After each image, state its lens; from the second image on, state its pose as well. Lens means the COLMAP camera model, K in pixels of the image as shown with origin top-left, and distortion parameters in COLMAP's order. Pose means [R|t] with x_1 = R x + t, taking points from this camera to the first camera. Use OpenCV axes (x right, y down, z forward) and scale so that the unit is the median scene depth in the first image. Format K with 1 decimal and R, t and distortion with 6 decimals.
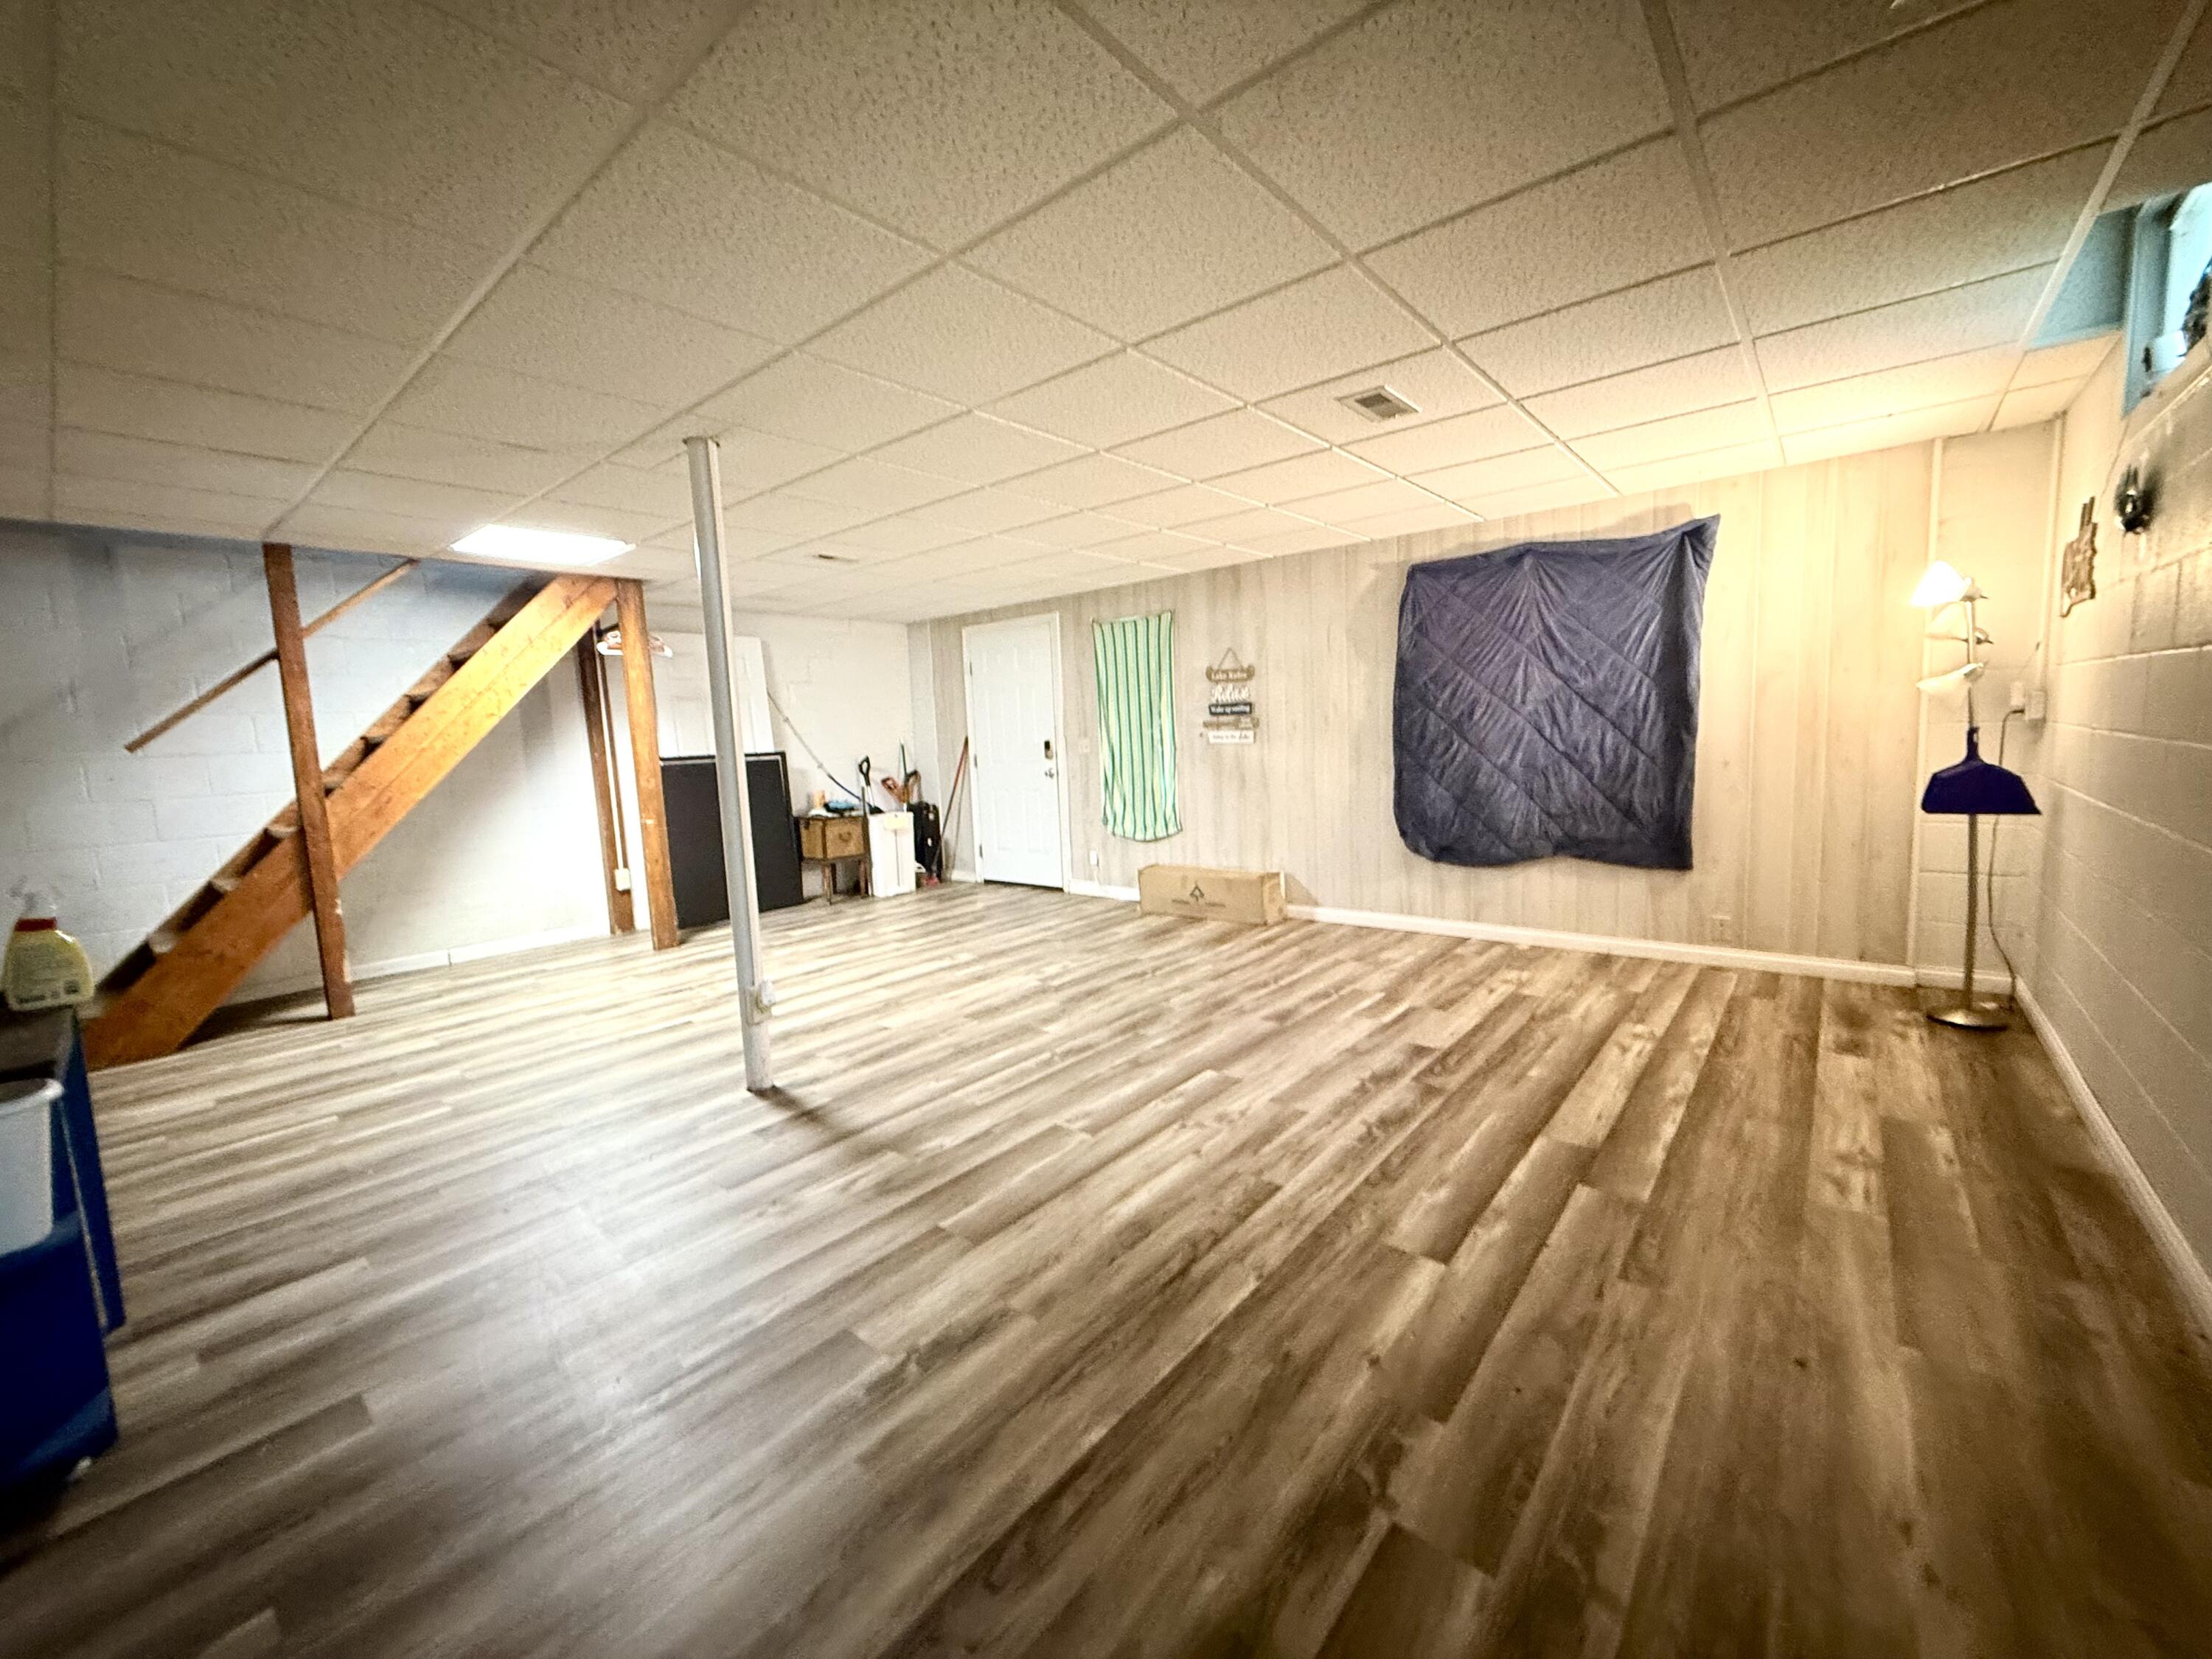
lens RADIAL K [[885.7, 0, 1108.0], [0, 885.7, 832.0], [0, 0, 1]] dist [-0.002121, 0.000319]
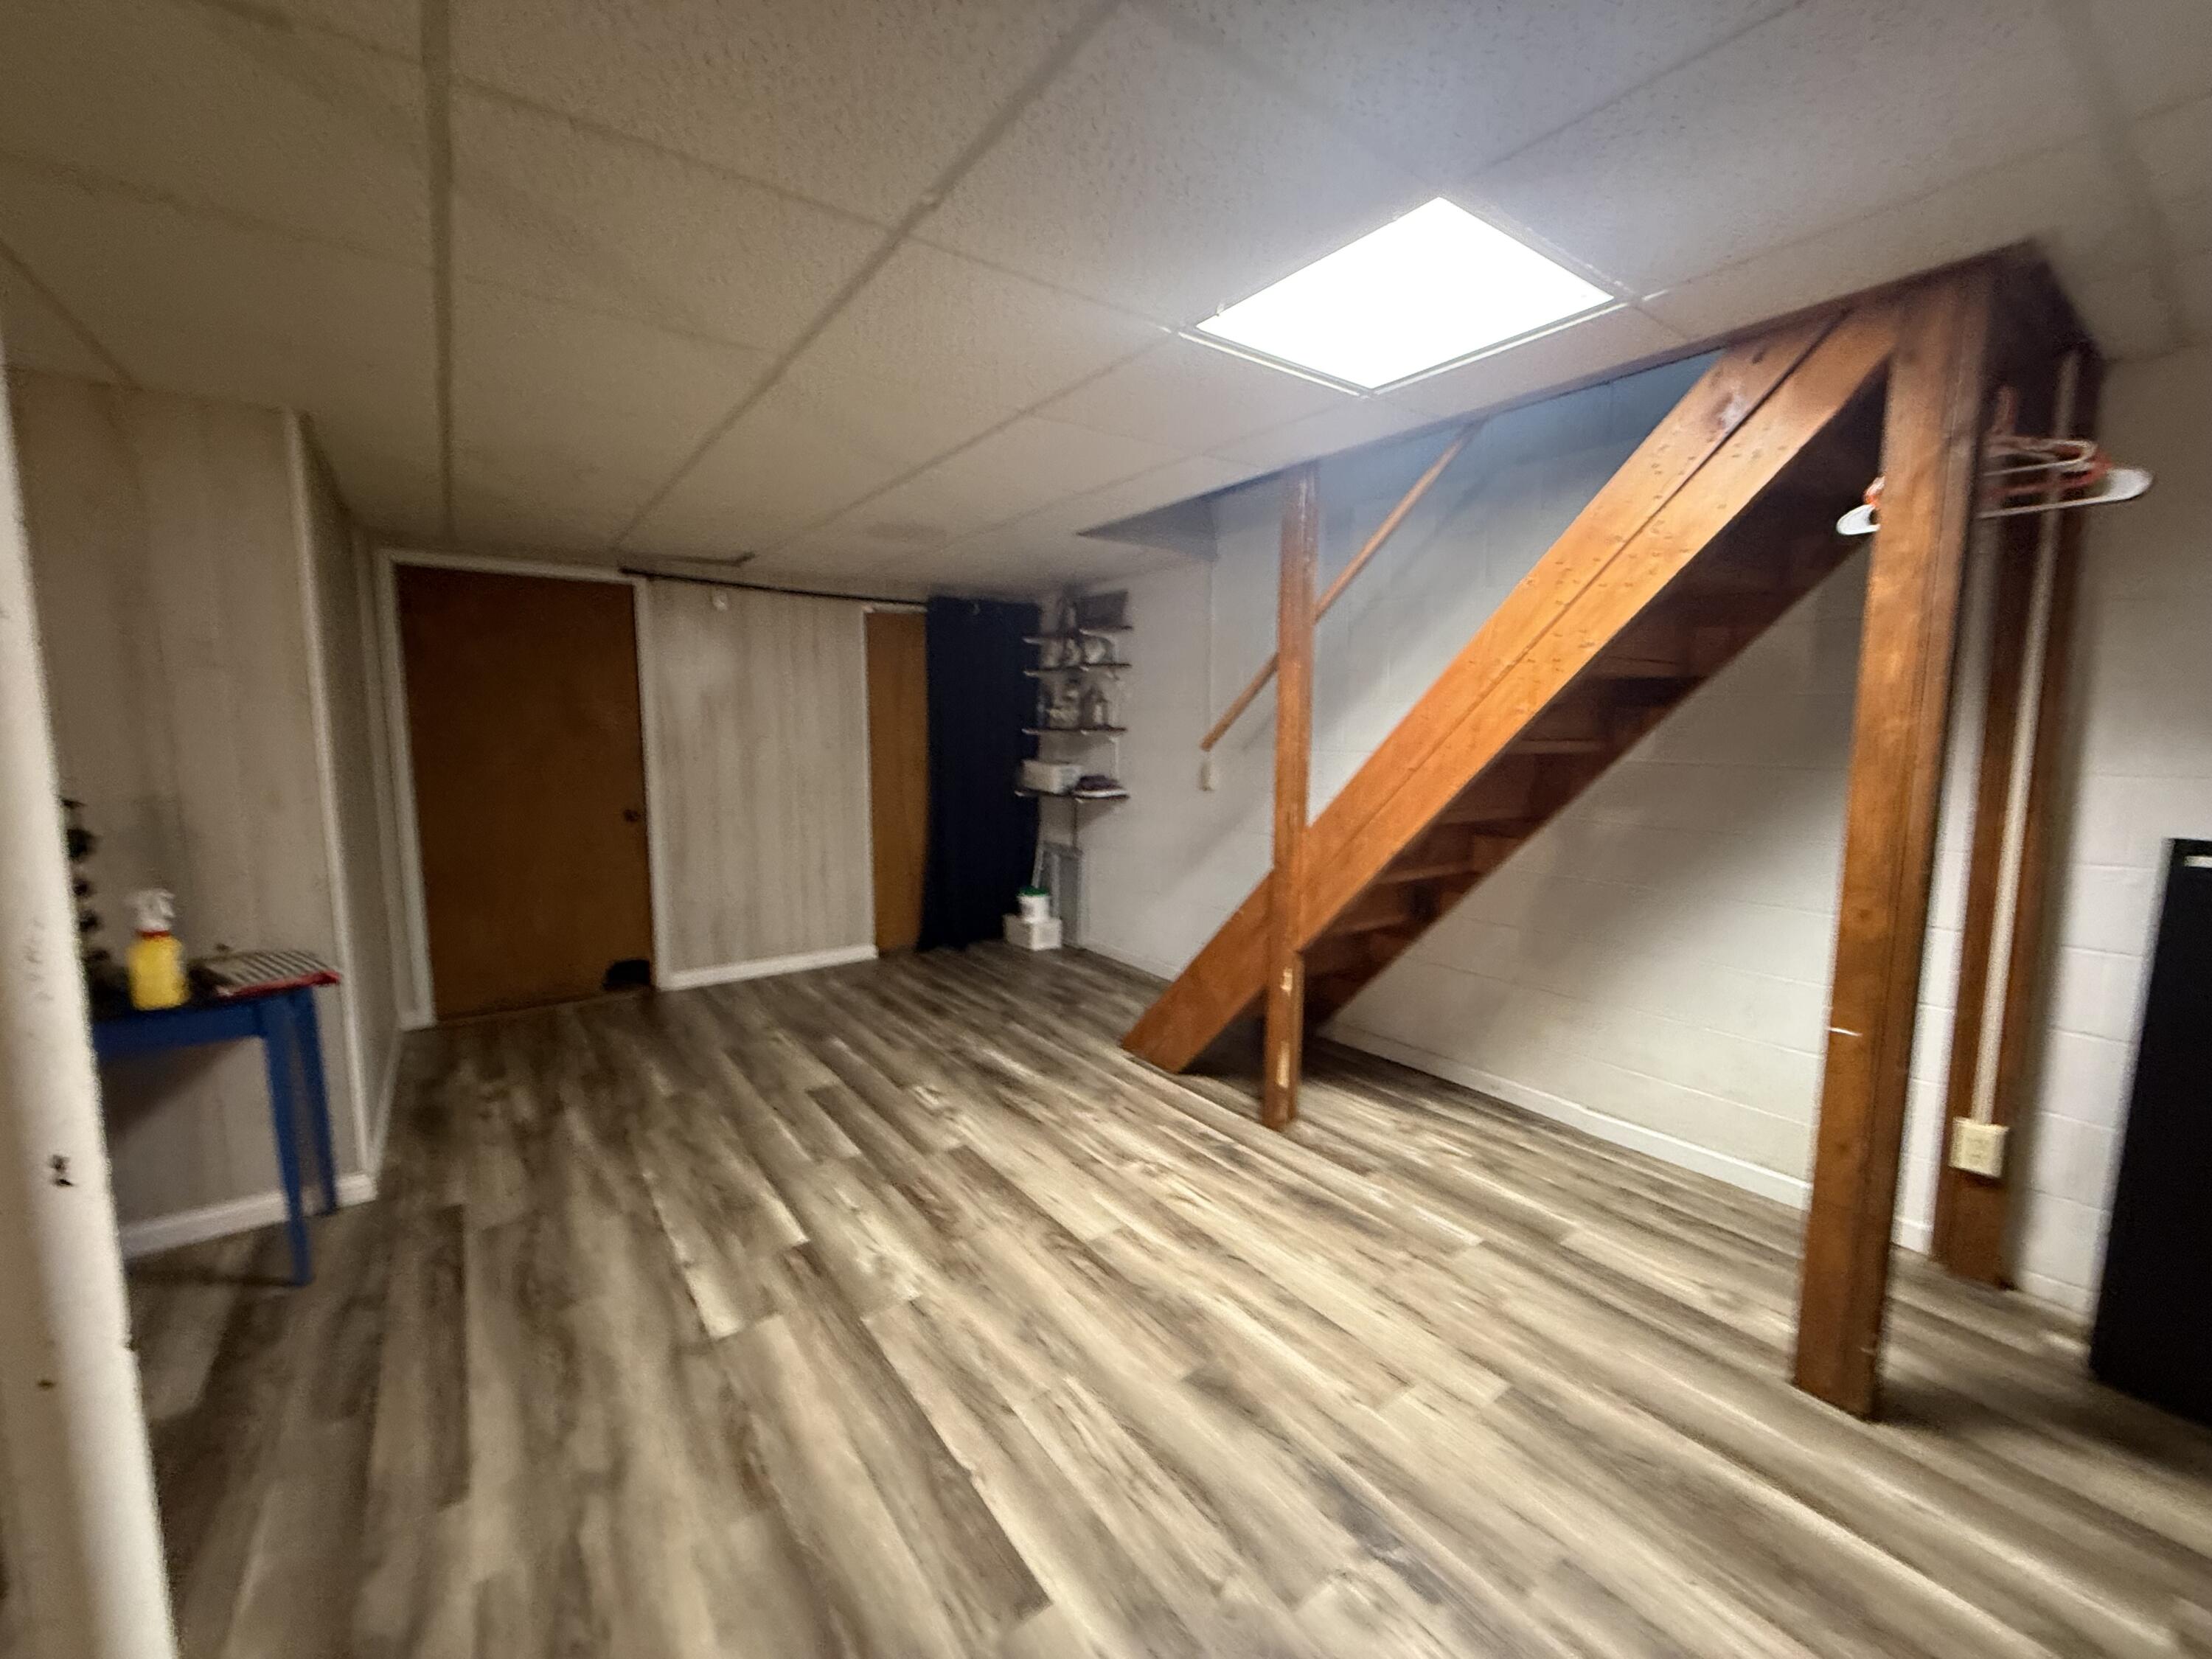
lens RADIAL K [[885.7, 0, 1104.3], [0, 885.7, 827.2], [0, 0, 1]] dist [-0.002121, 0.000319]
pose [[-0.243461, 0.154900, -0.957462, -0.224685], [-0.102633, 0.977508, 0.184240, -0.194456], [0.964465, 0.143122, -0.222087, 1.276094]]
